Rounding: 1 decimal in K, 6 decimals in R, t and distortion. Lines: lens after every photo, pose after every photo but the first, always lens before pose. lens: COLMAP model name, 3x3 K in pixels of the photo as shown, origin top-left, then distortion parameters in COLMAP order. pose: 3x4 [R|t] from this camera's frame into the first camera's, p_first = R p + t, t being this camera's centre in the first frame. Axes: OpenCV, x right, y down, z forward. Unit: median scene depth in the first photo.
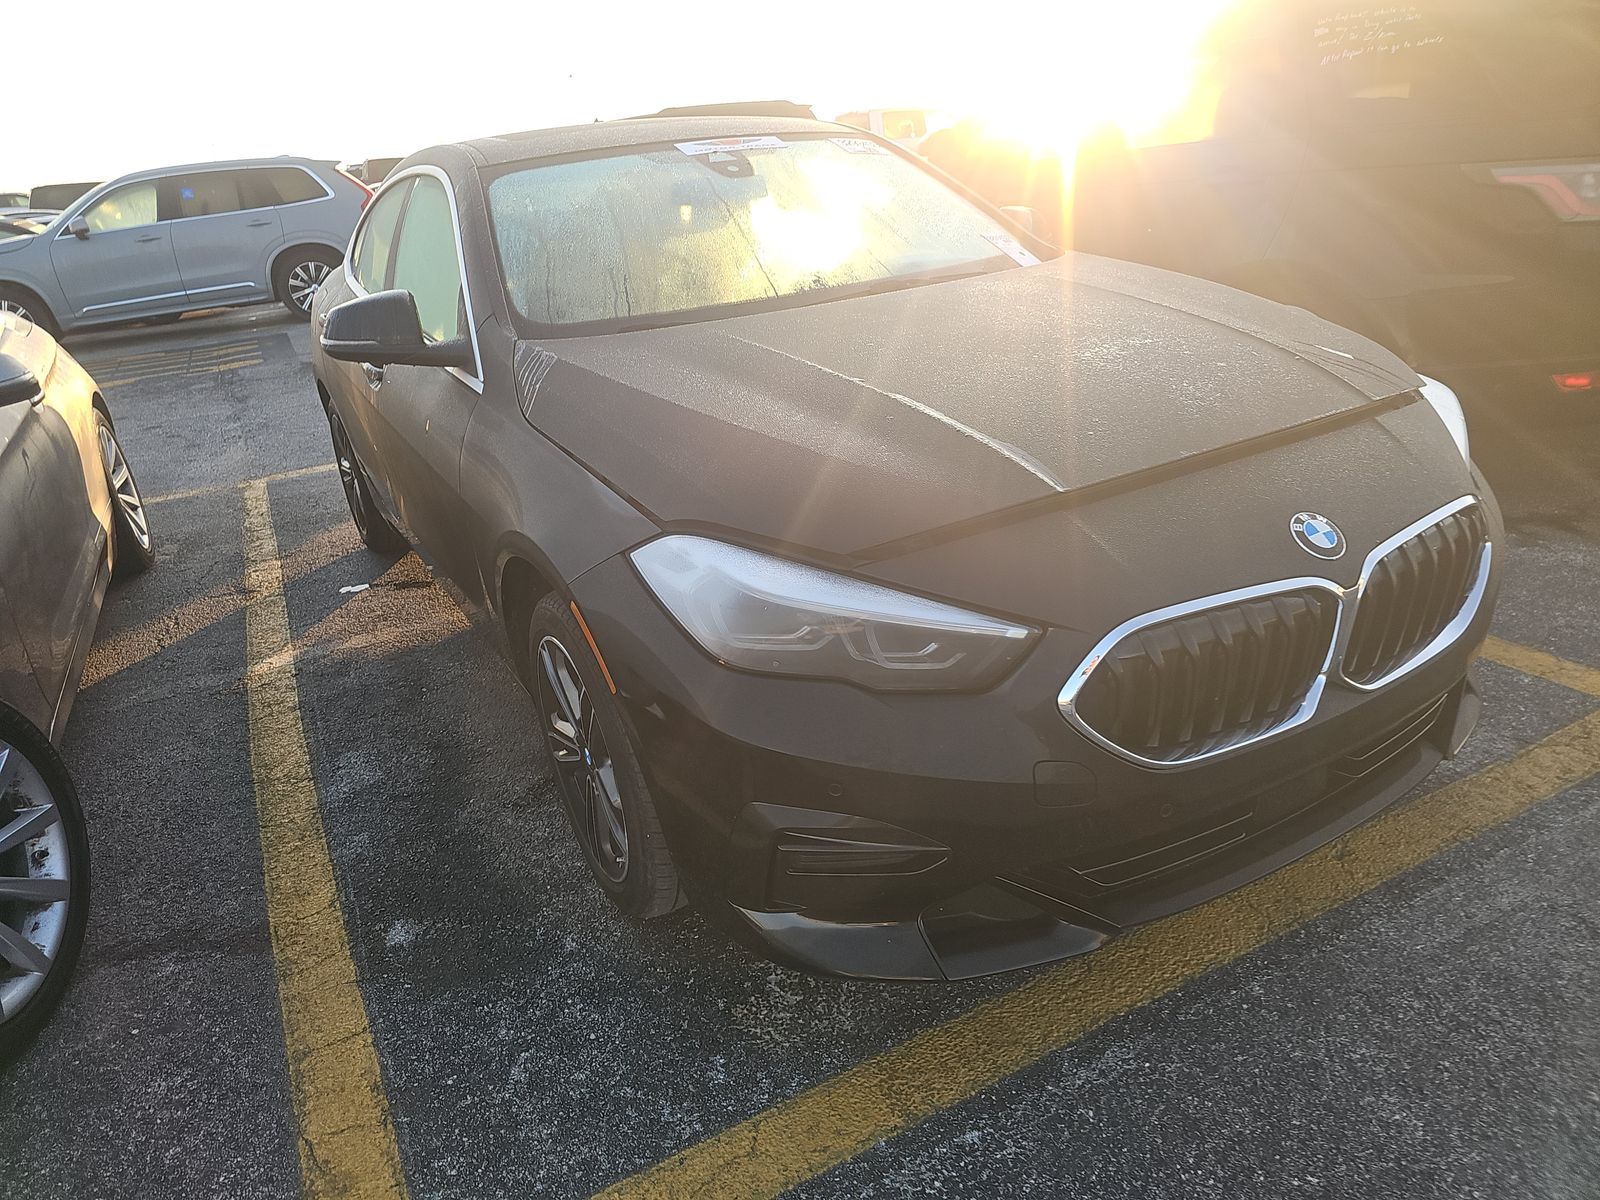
lens RADIAL K [[1078.2, 0, 795.8], [0, 1078.2, 614.2], [0, 0, 1]] dist [0.038337, -0.034750]
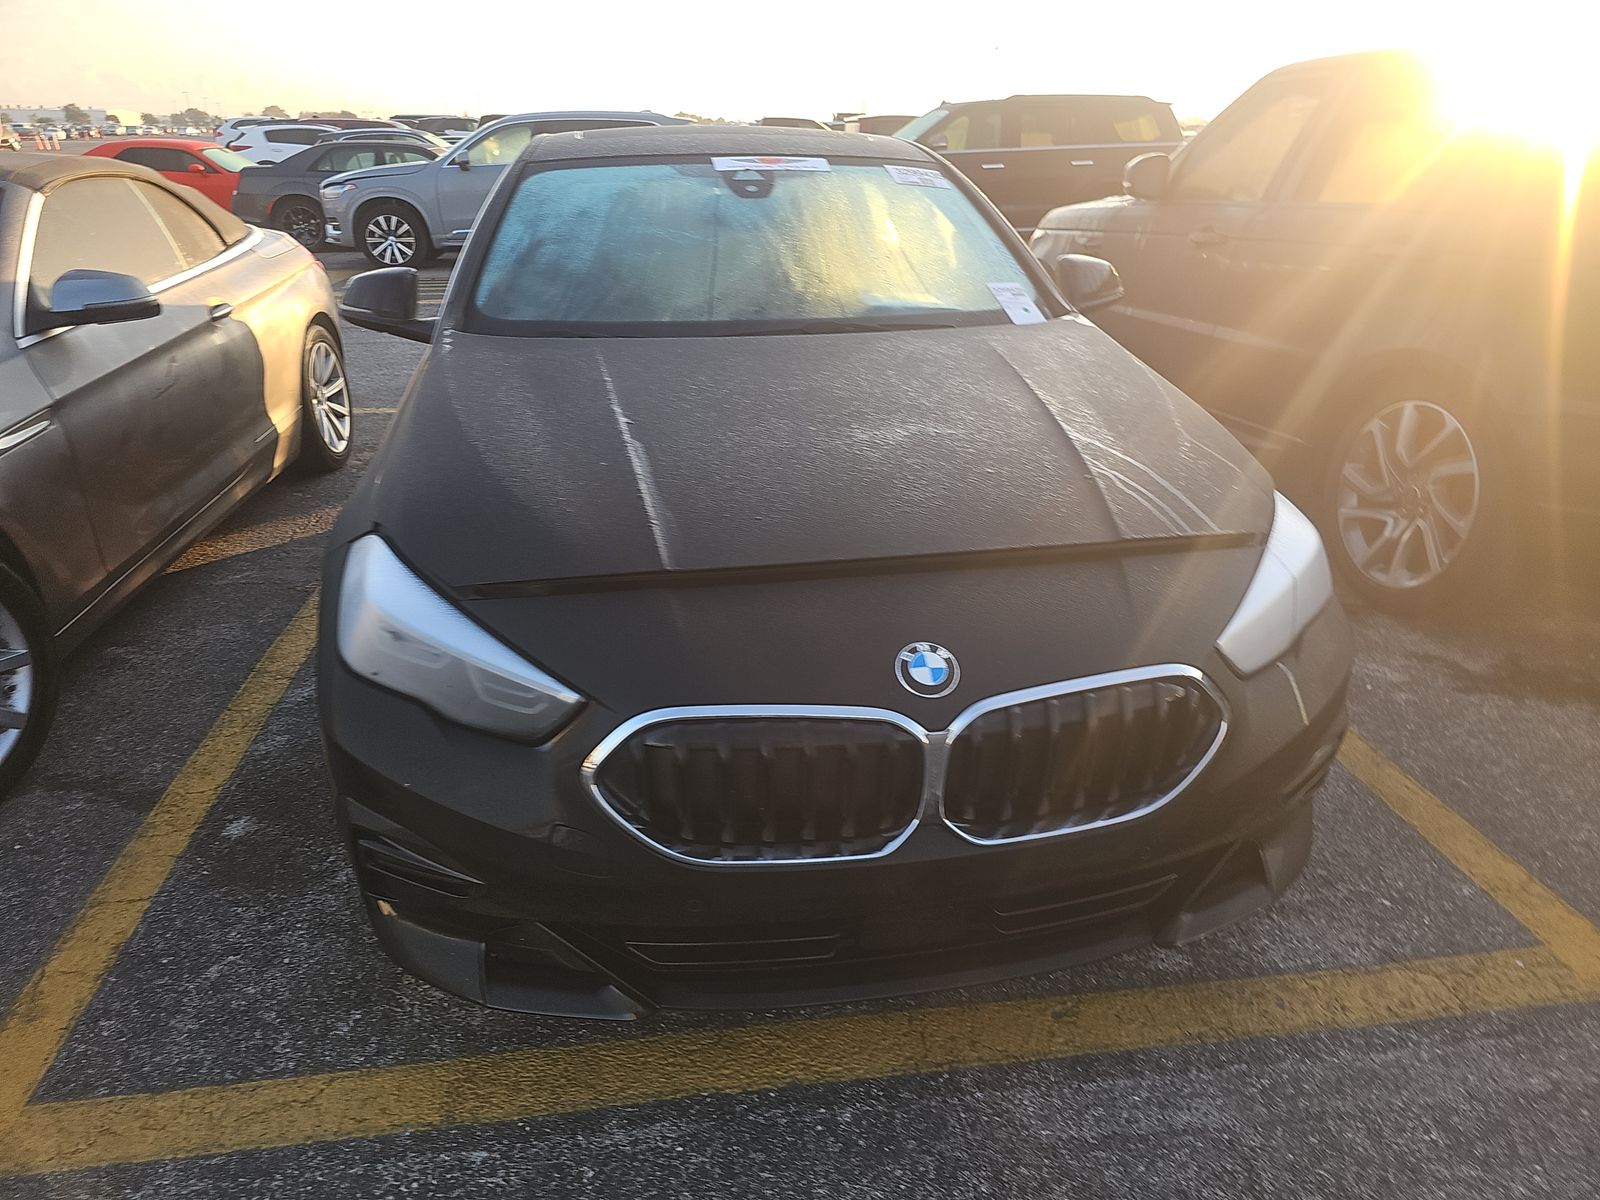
lens RADIAL K [[1078.2, 0, 795.8], [0, 1078.2, 614.2], [0, 0, 1]] dist [0.038337, -0.034750]
pose [[0.940514, 0.211898, -0.265579, 0.460773], [-0.207075, 0.977225, 0.046373, -0.104802], [0.269357, 0.011381, 0.962973, 0.050522]]
